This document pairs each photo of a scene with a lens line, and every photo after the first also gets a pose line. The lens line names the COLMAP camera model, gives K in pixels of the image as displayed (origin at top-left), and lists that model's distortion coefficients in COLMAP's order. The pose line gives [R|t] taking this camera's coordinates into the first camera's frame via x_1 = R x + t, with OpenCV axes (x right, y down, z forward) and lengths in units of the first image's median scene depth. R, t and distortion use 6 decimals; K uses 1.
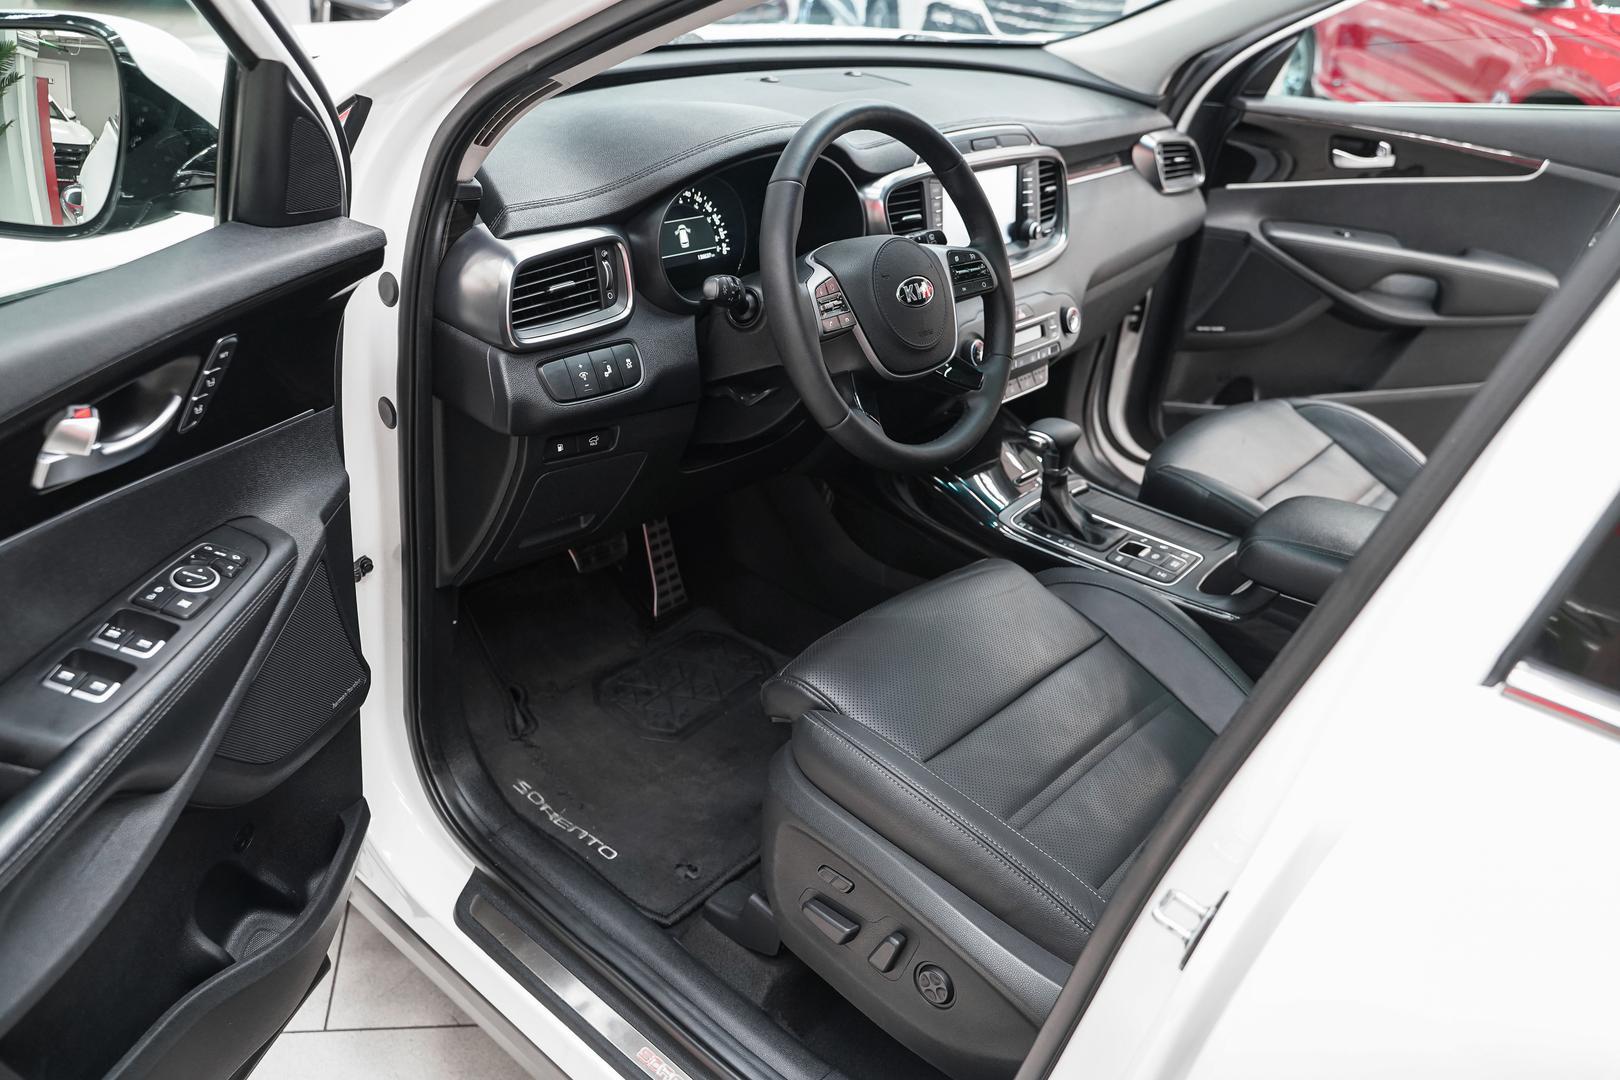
lens RADIAL K [[1299.5, 0, 781.2], [0, 1299.5, 522.0], [0, 0, 1]] dist [-0.022034, 0.011368]
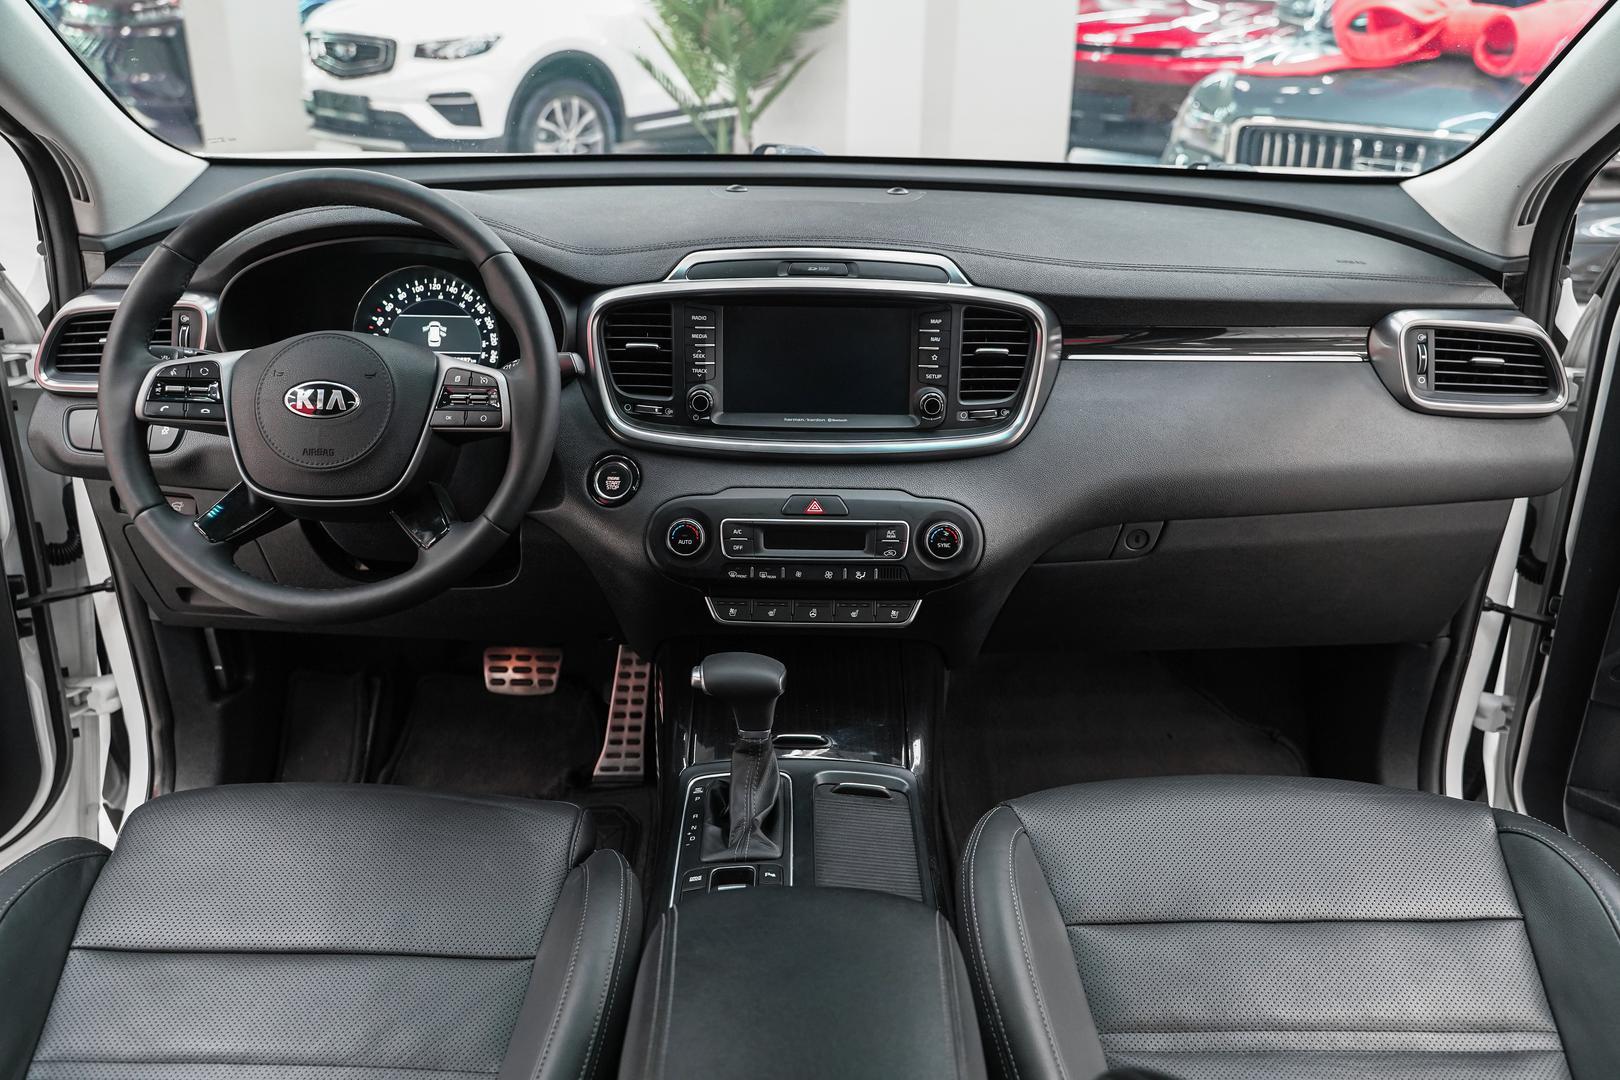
lens RADIAL K [[1299.5, 0, 807.8], [0, 1299.5, 534.8], [0, 0, 1]] dist [-0.022034, 0.011368]
pose [[0.660112, 0.205223, -0.722589, 0.677085], [-0.299765, 0.954009, -0.002898, -0.139868], [0.688762, 0.218520, 0.691272, 0.504314]]
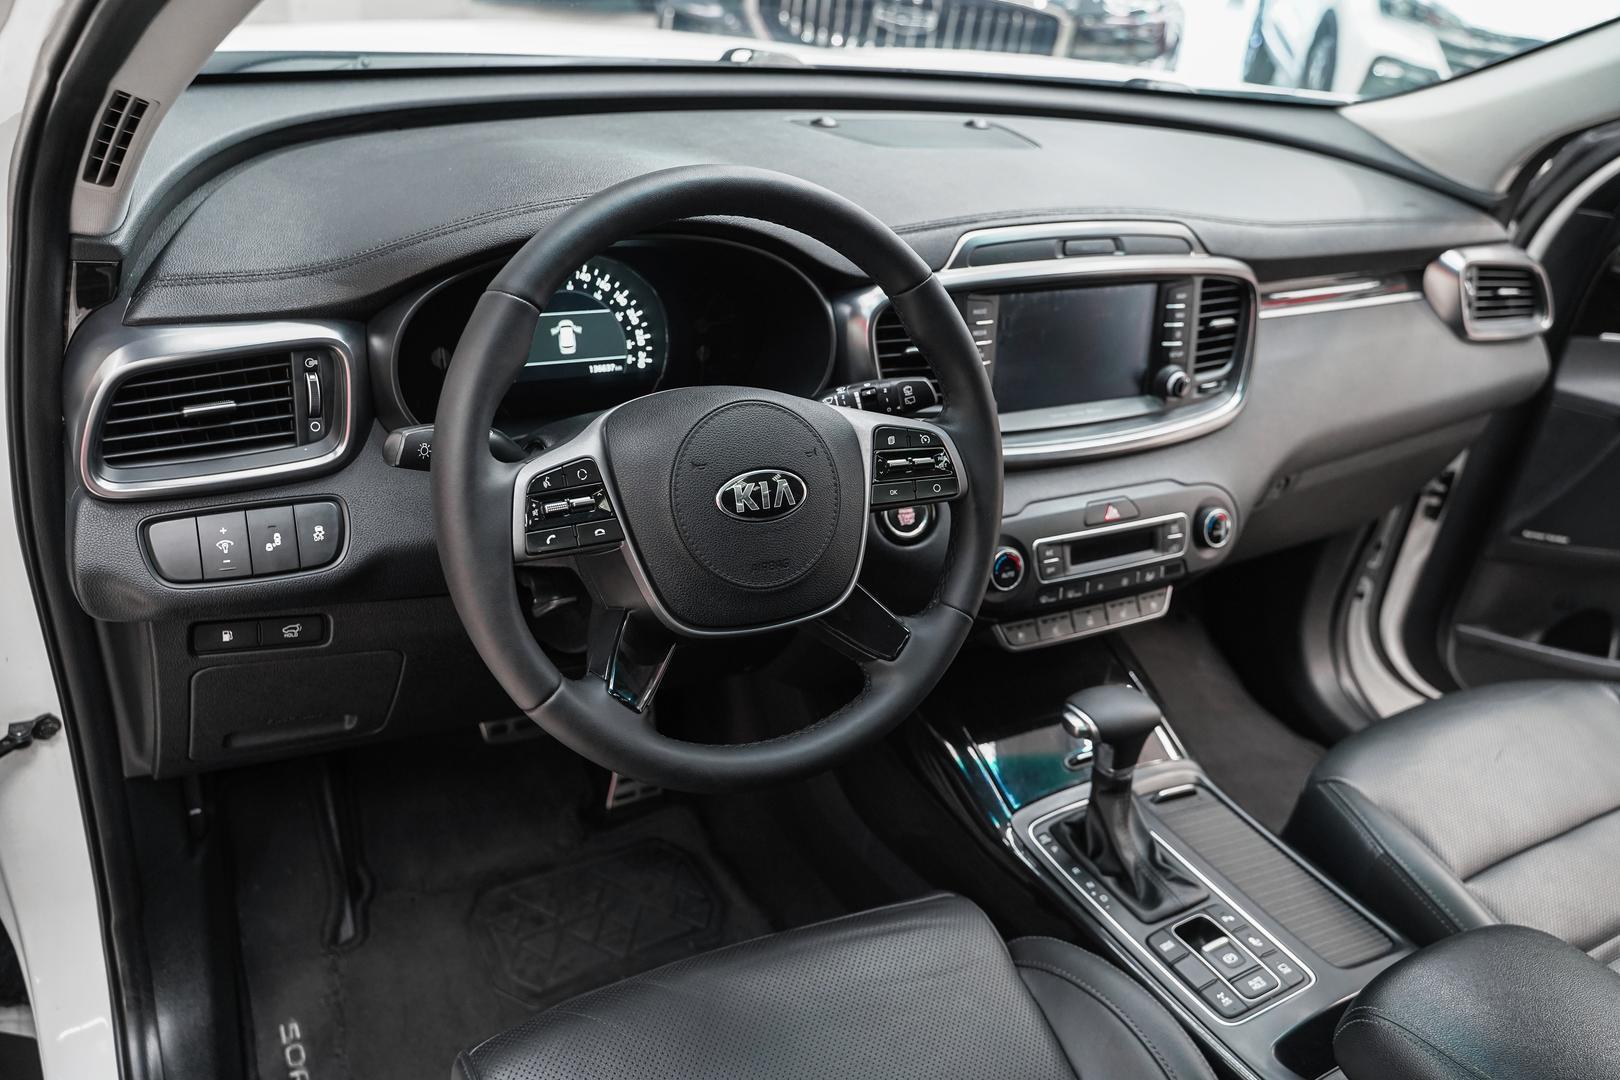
lens RADIAL K [[1299.5, 0, 785.8], [0, 1299.5, 519.3], [0, 0, 1]] dist [-0.022034, 0.011368]
pose [[0.940007, 0.170326, -0.295593, 0.218885], [-0.176541, 0.984277, 0.005746, -0.129397], [0.291923, 0.046783, 0.955297, 0.330596]]
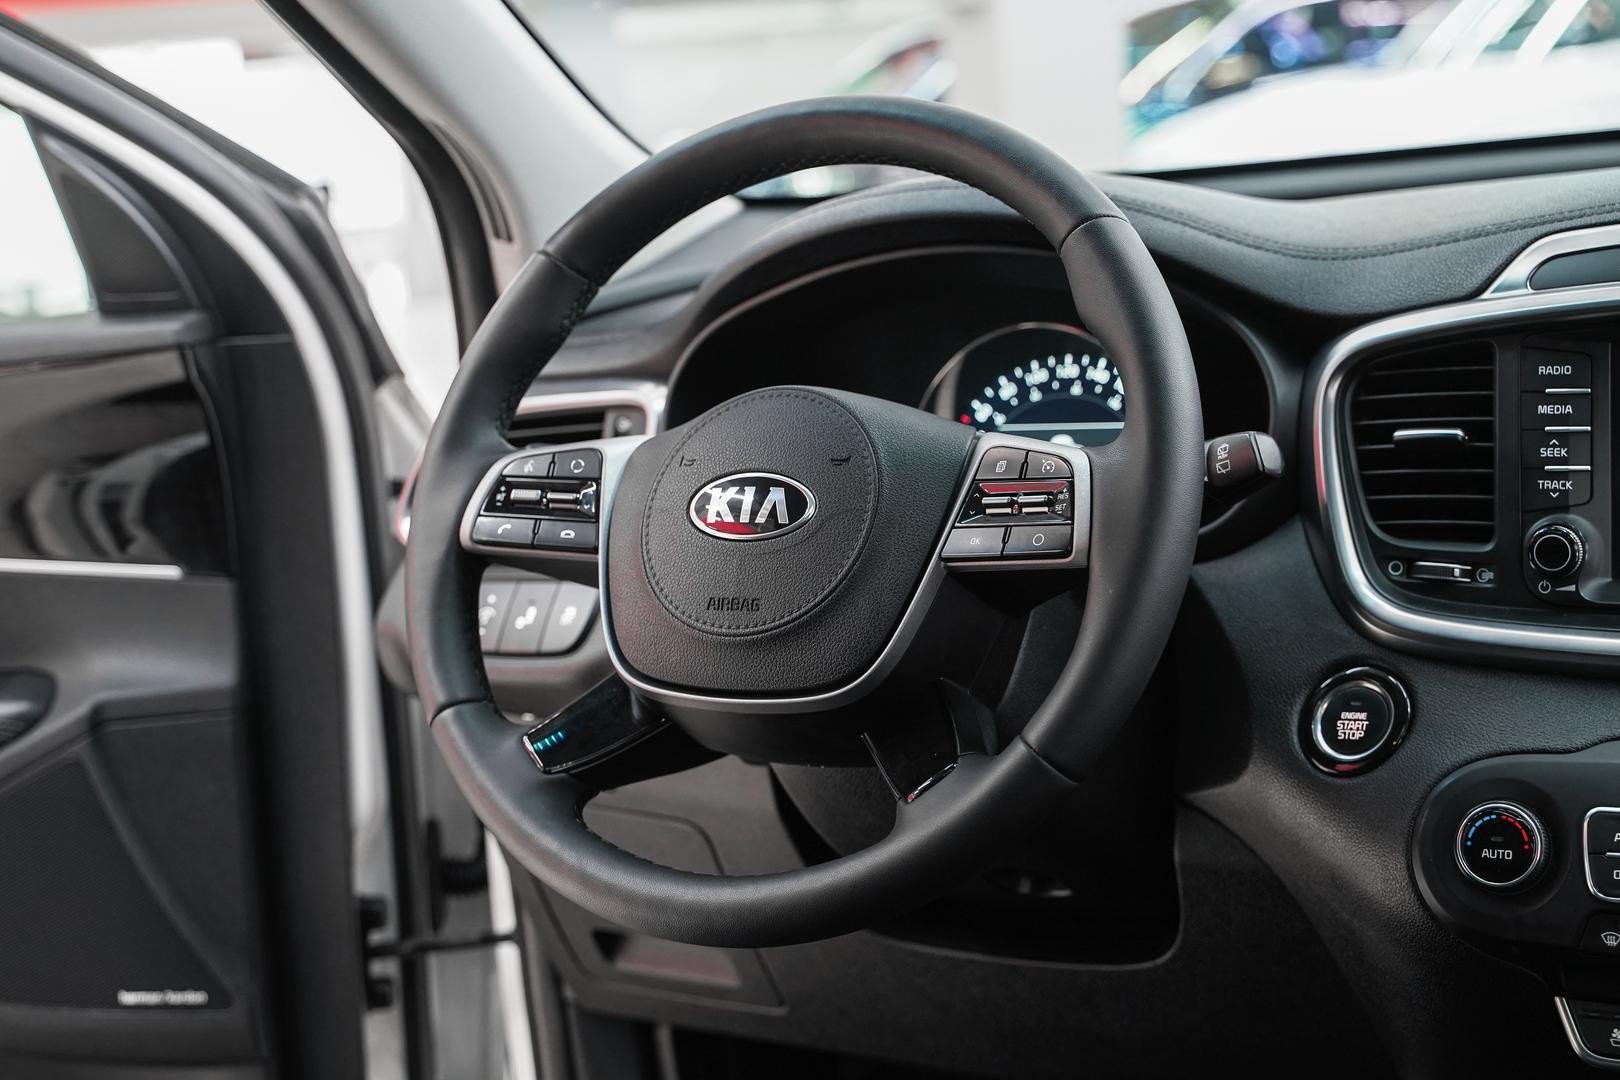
lens RADIAL K [[2392.5, 0, 771.0], [0, 2392.5, 509.2], [0, 0, 1]] dist [0.028141, 0.000000]
pose [[0.198232, 0.019488, -0.979961, 0.649121], [-0.355964, 0.932970, -0.053453, -0.103992], [0.913232, 0.359427, 0.191882, 0.644975]]
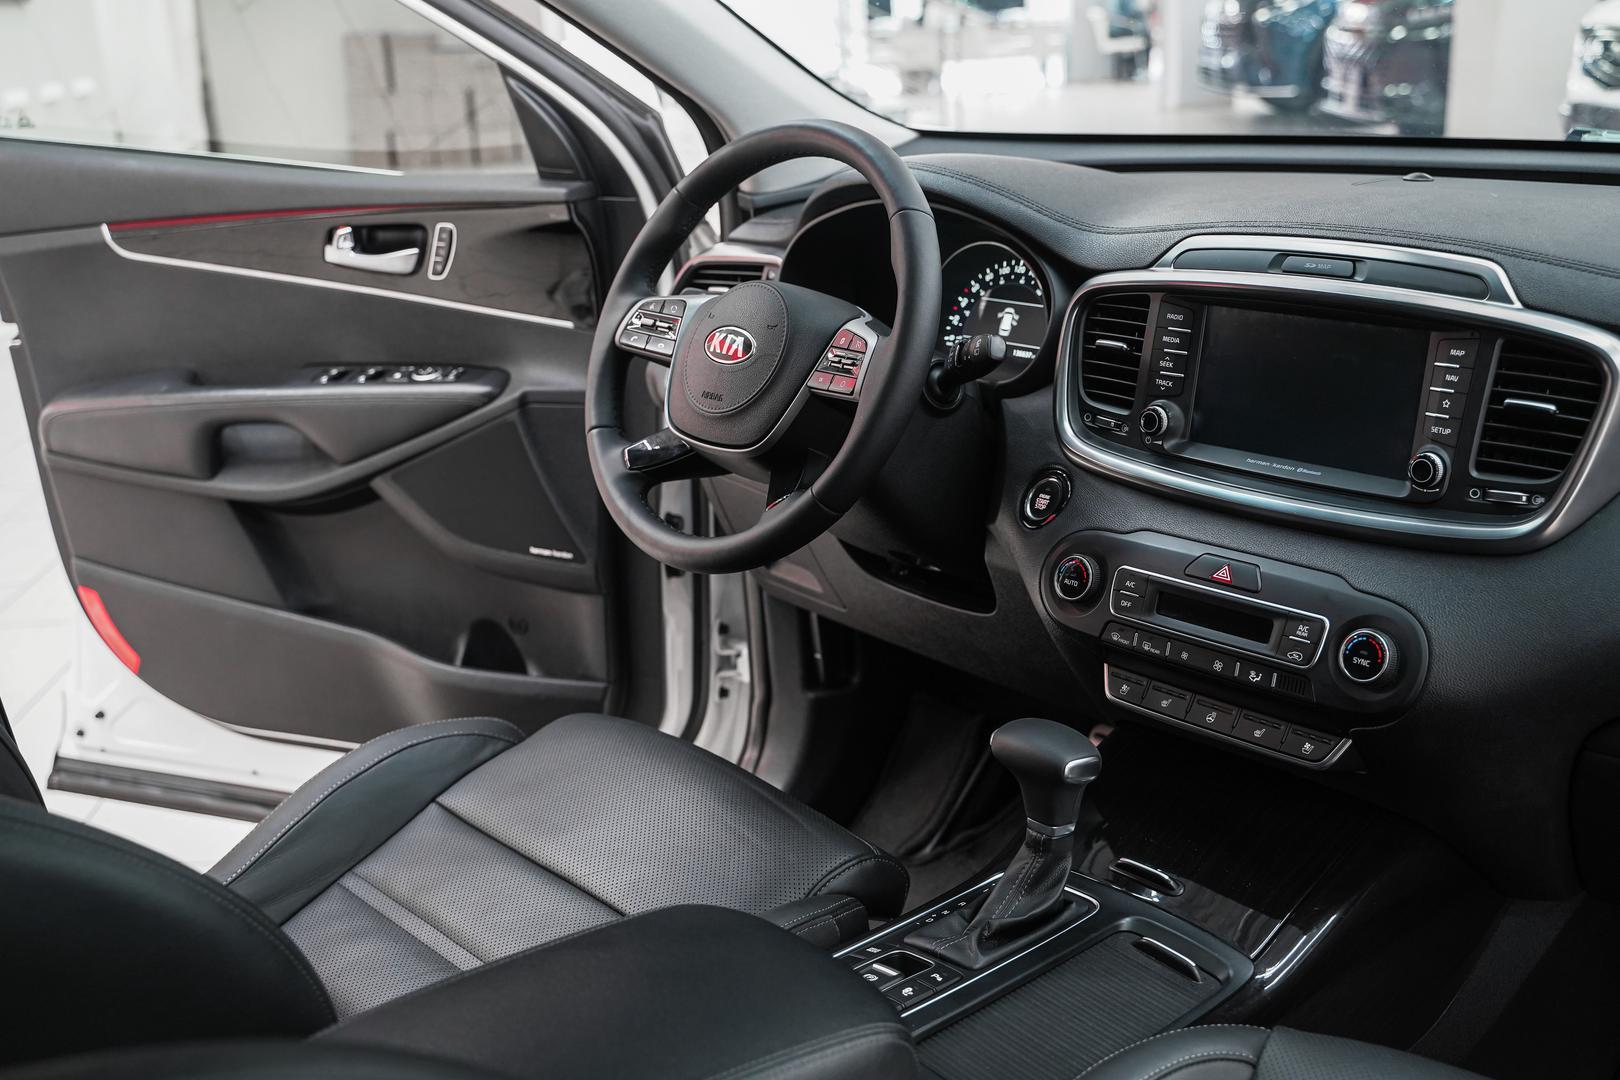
lens RADIAL K [[1711.6, 0, 811.7], [0, 1711.6, 536.8], [0, 0, 1]] dist [0.001706, 0.000000]
pose [[-0.108249, 0.198989, -0.974005, 0.855053], [-0.437851, 0.870070, 0.226417, -0.251543], [0.892507, 0.450978, -0.007056, 0.830599]]
